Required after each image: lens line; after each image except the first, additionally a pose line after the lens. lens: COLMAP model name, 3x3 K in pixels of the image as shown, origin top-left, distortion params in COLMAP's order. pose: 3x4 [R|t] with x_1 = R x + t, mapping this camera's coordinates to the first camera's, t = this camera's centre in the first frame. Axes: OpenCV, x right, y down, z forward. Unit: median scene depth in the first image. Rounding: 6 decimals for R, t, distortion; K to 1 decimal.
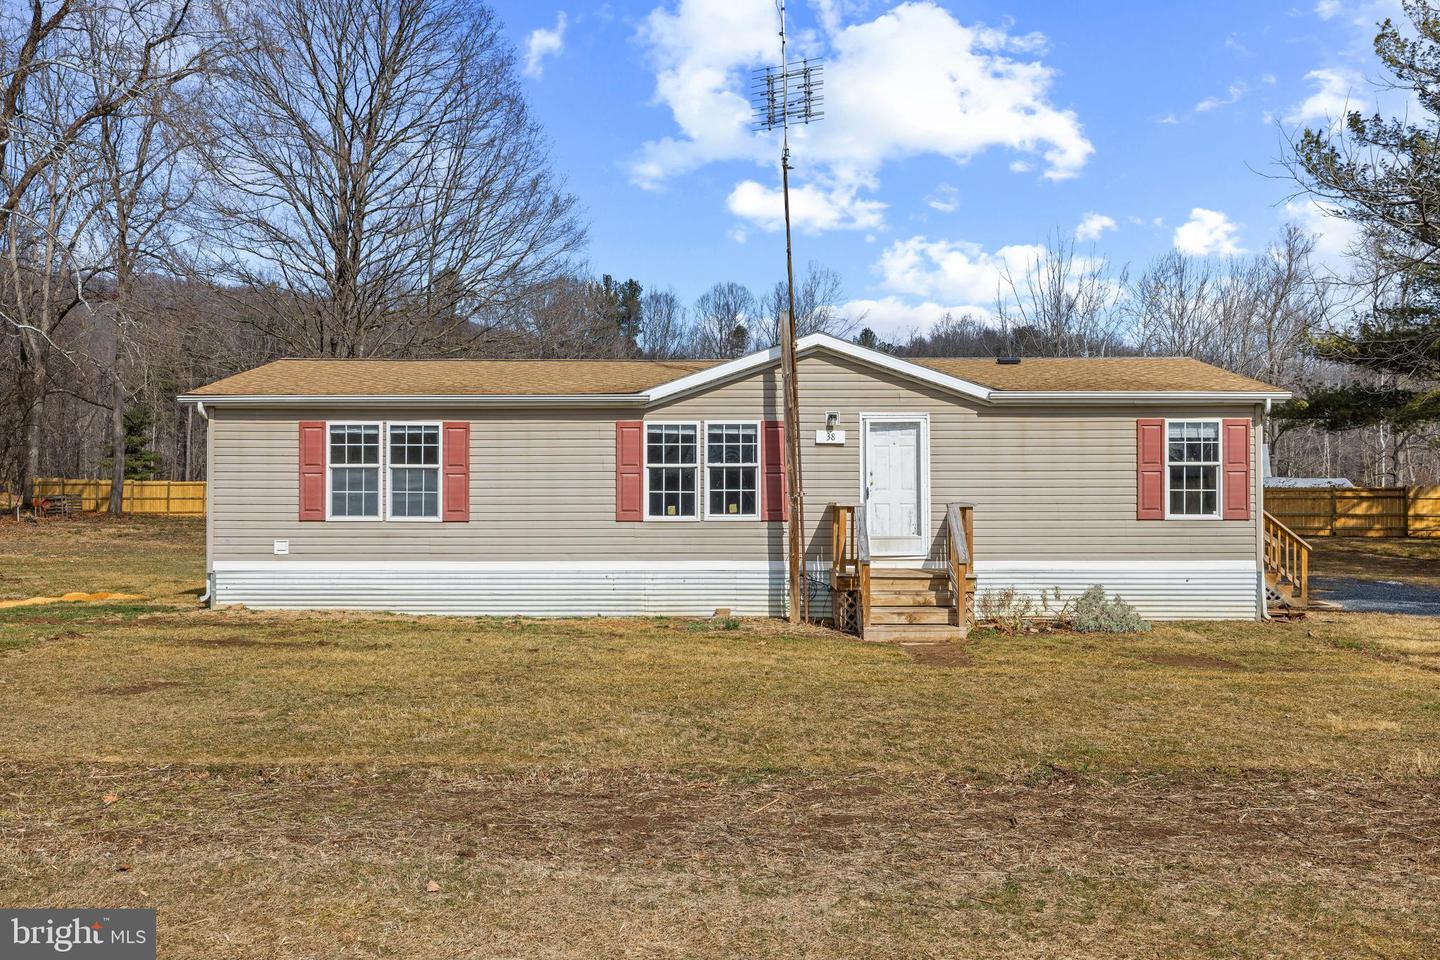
lens RADIAL K [[1394.8, 0, 722.2], [0, 1394.8, 471.0], [0, 0, 1]] dist [0.002268, 0.007583]
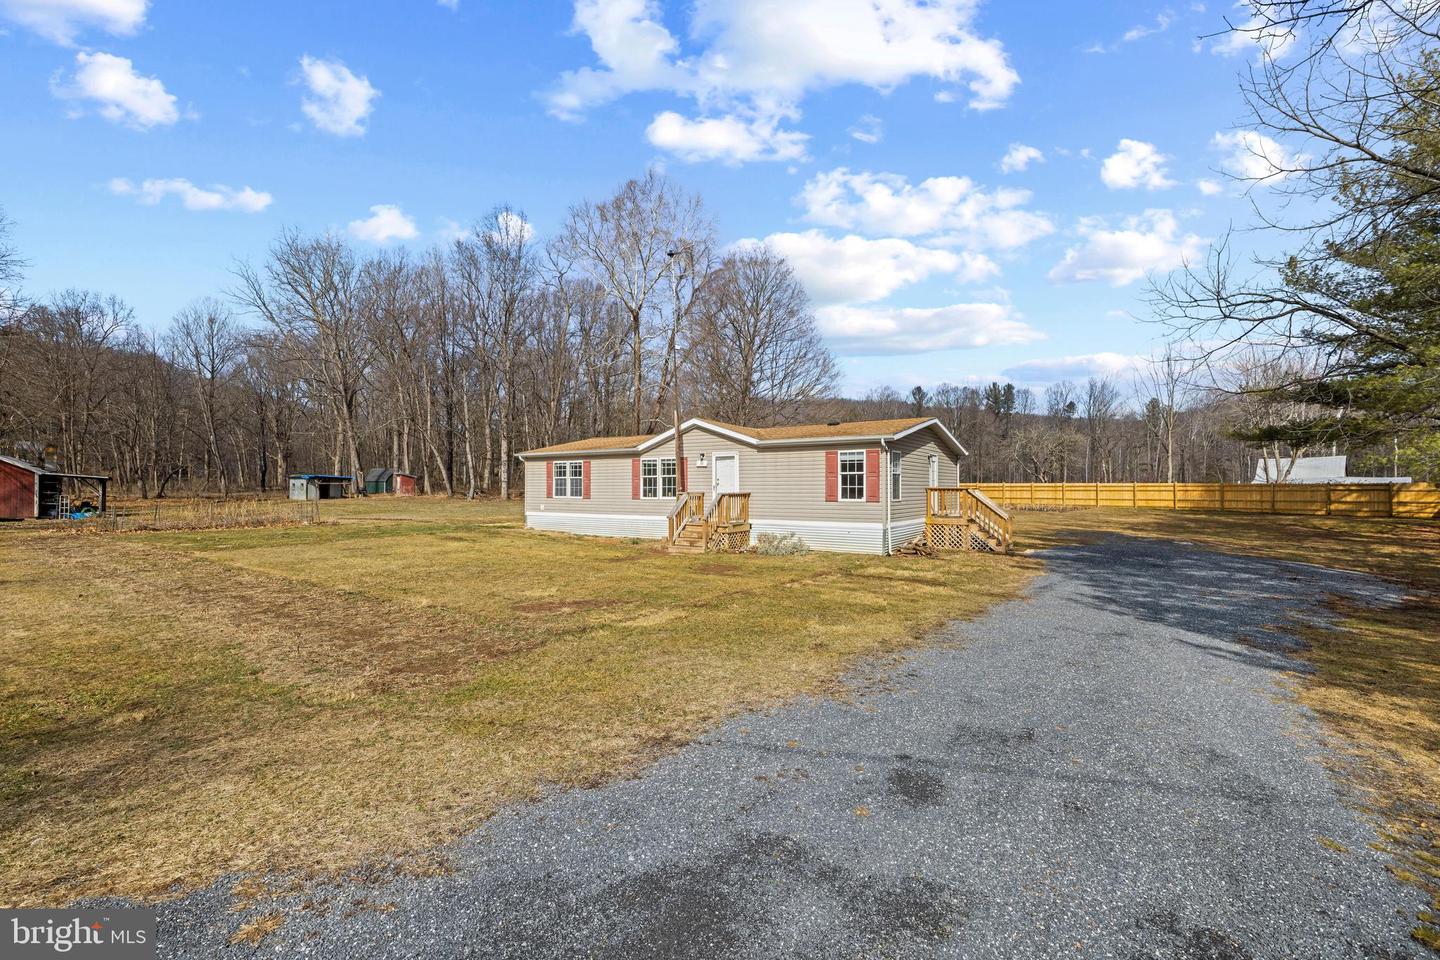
lens RADIAL K [[604.4, 0, 722.3], [0, 604.4, 476.3], [0, 0, 1]] dist [0.000599, 0.000159]
pose [[0.836503, -0.009758, -0.547876, 0.646770], [0.008949, 0.999951, -0.004146, 0.001240], [0.547890, -0.001435, 0.836549, 0.187900]]
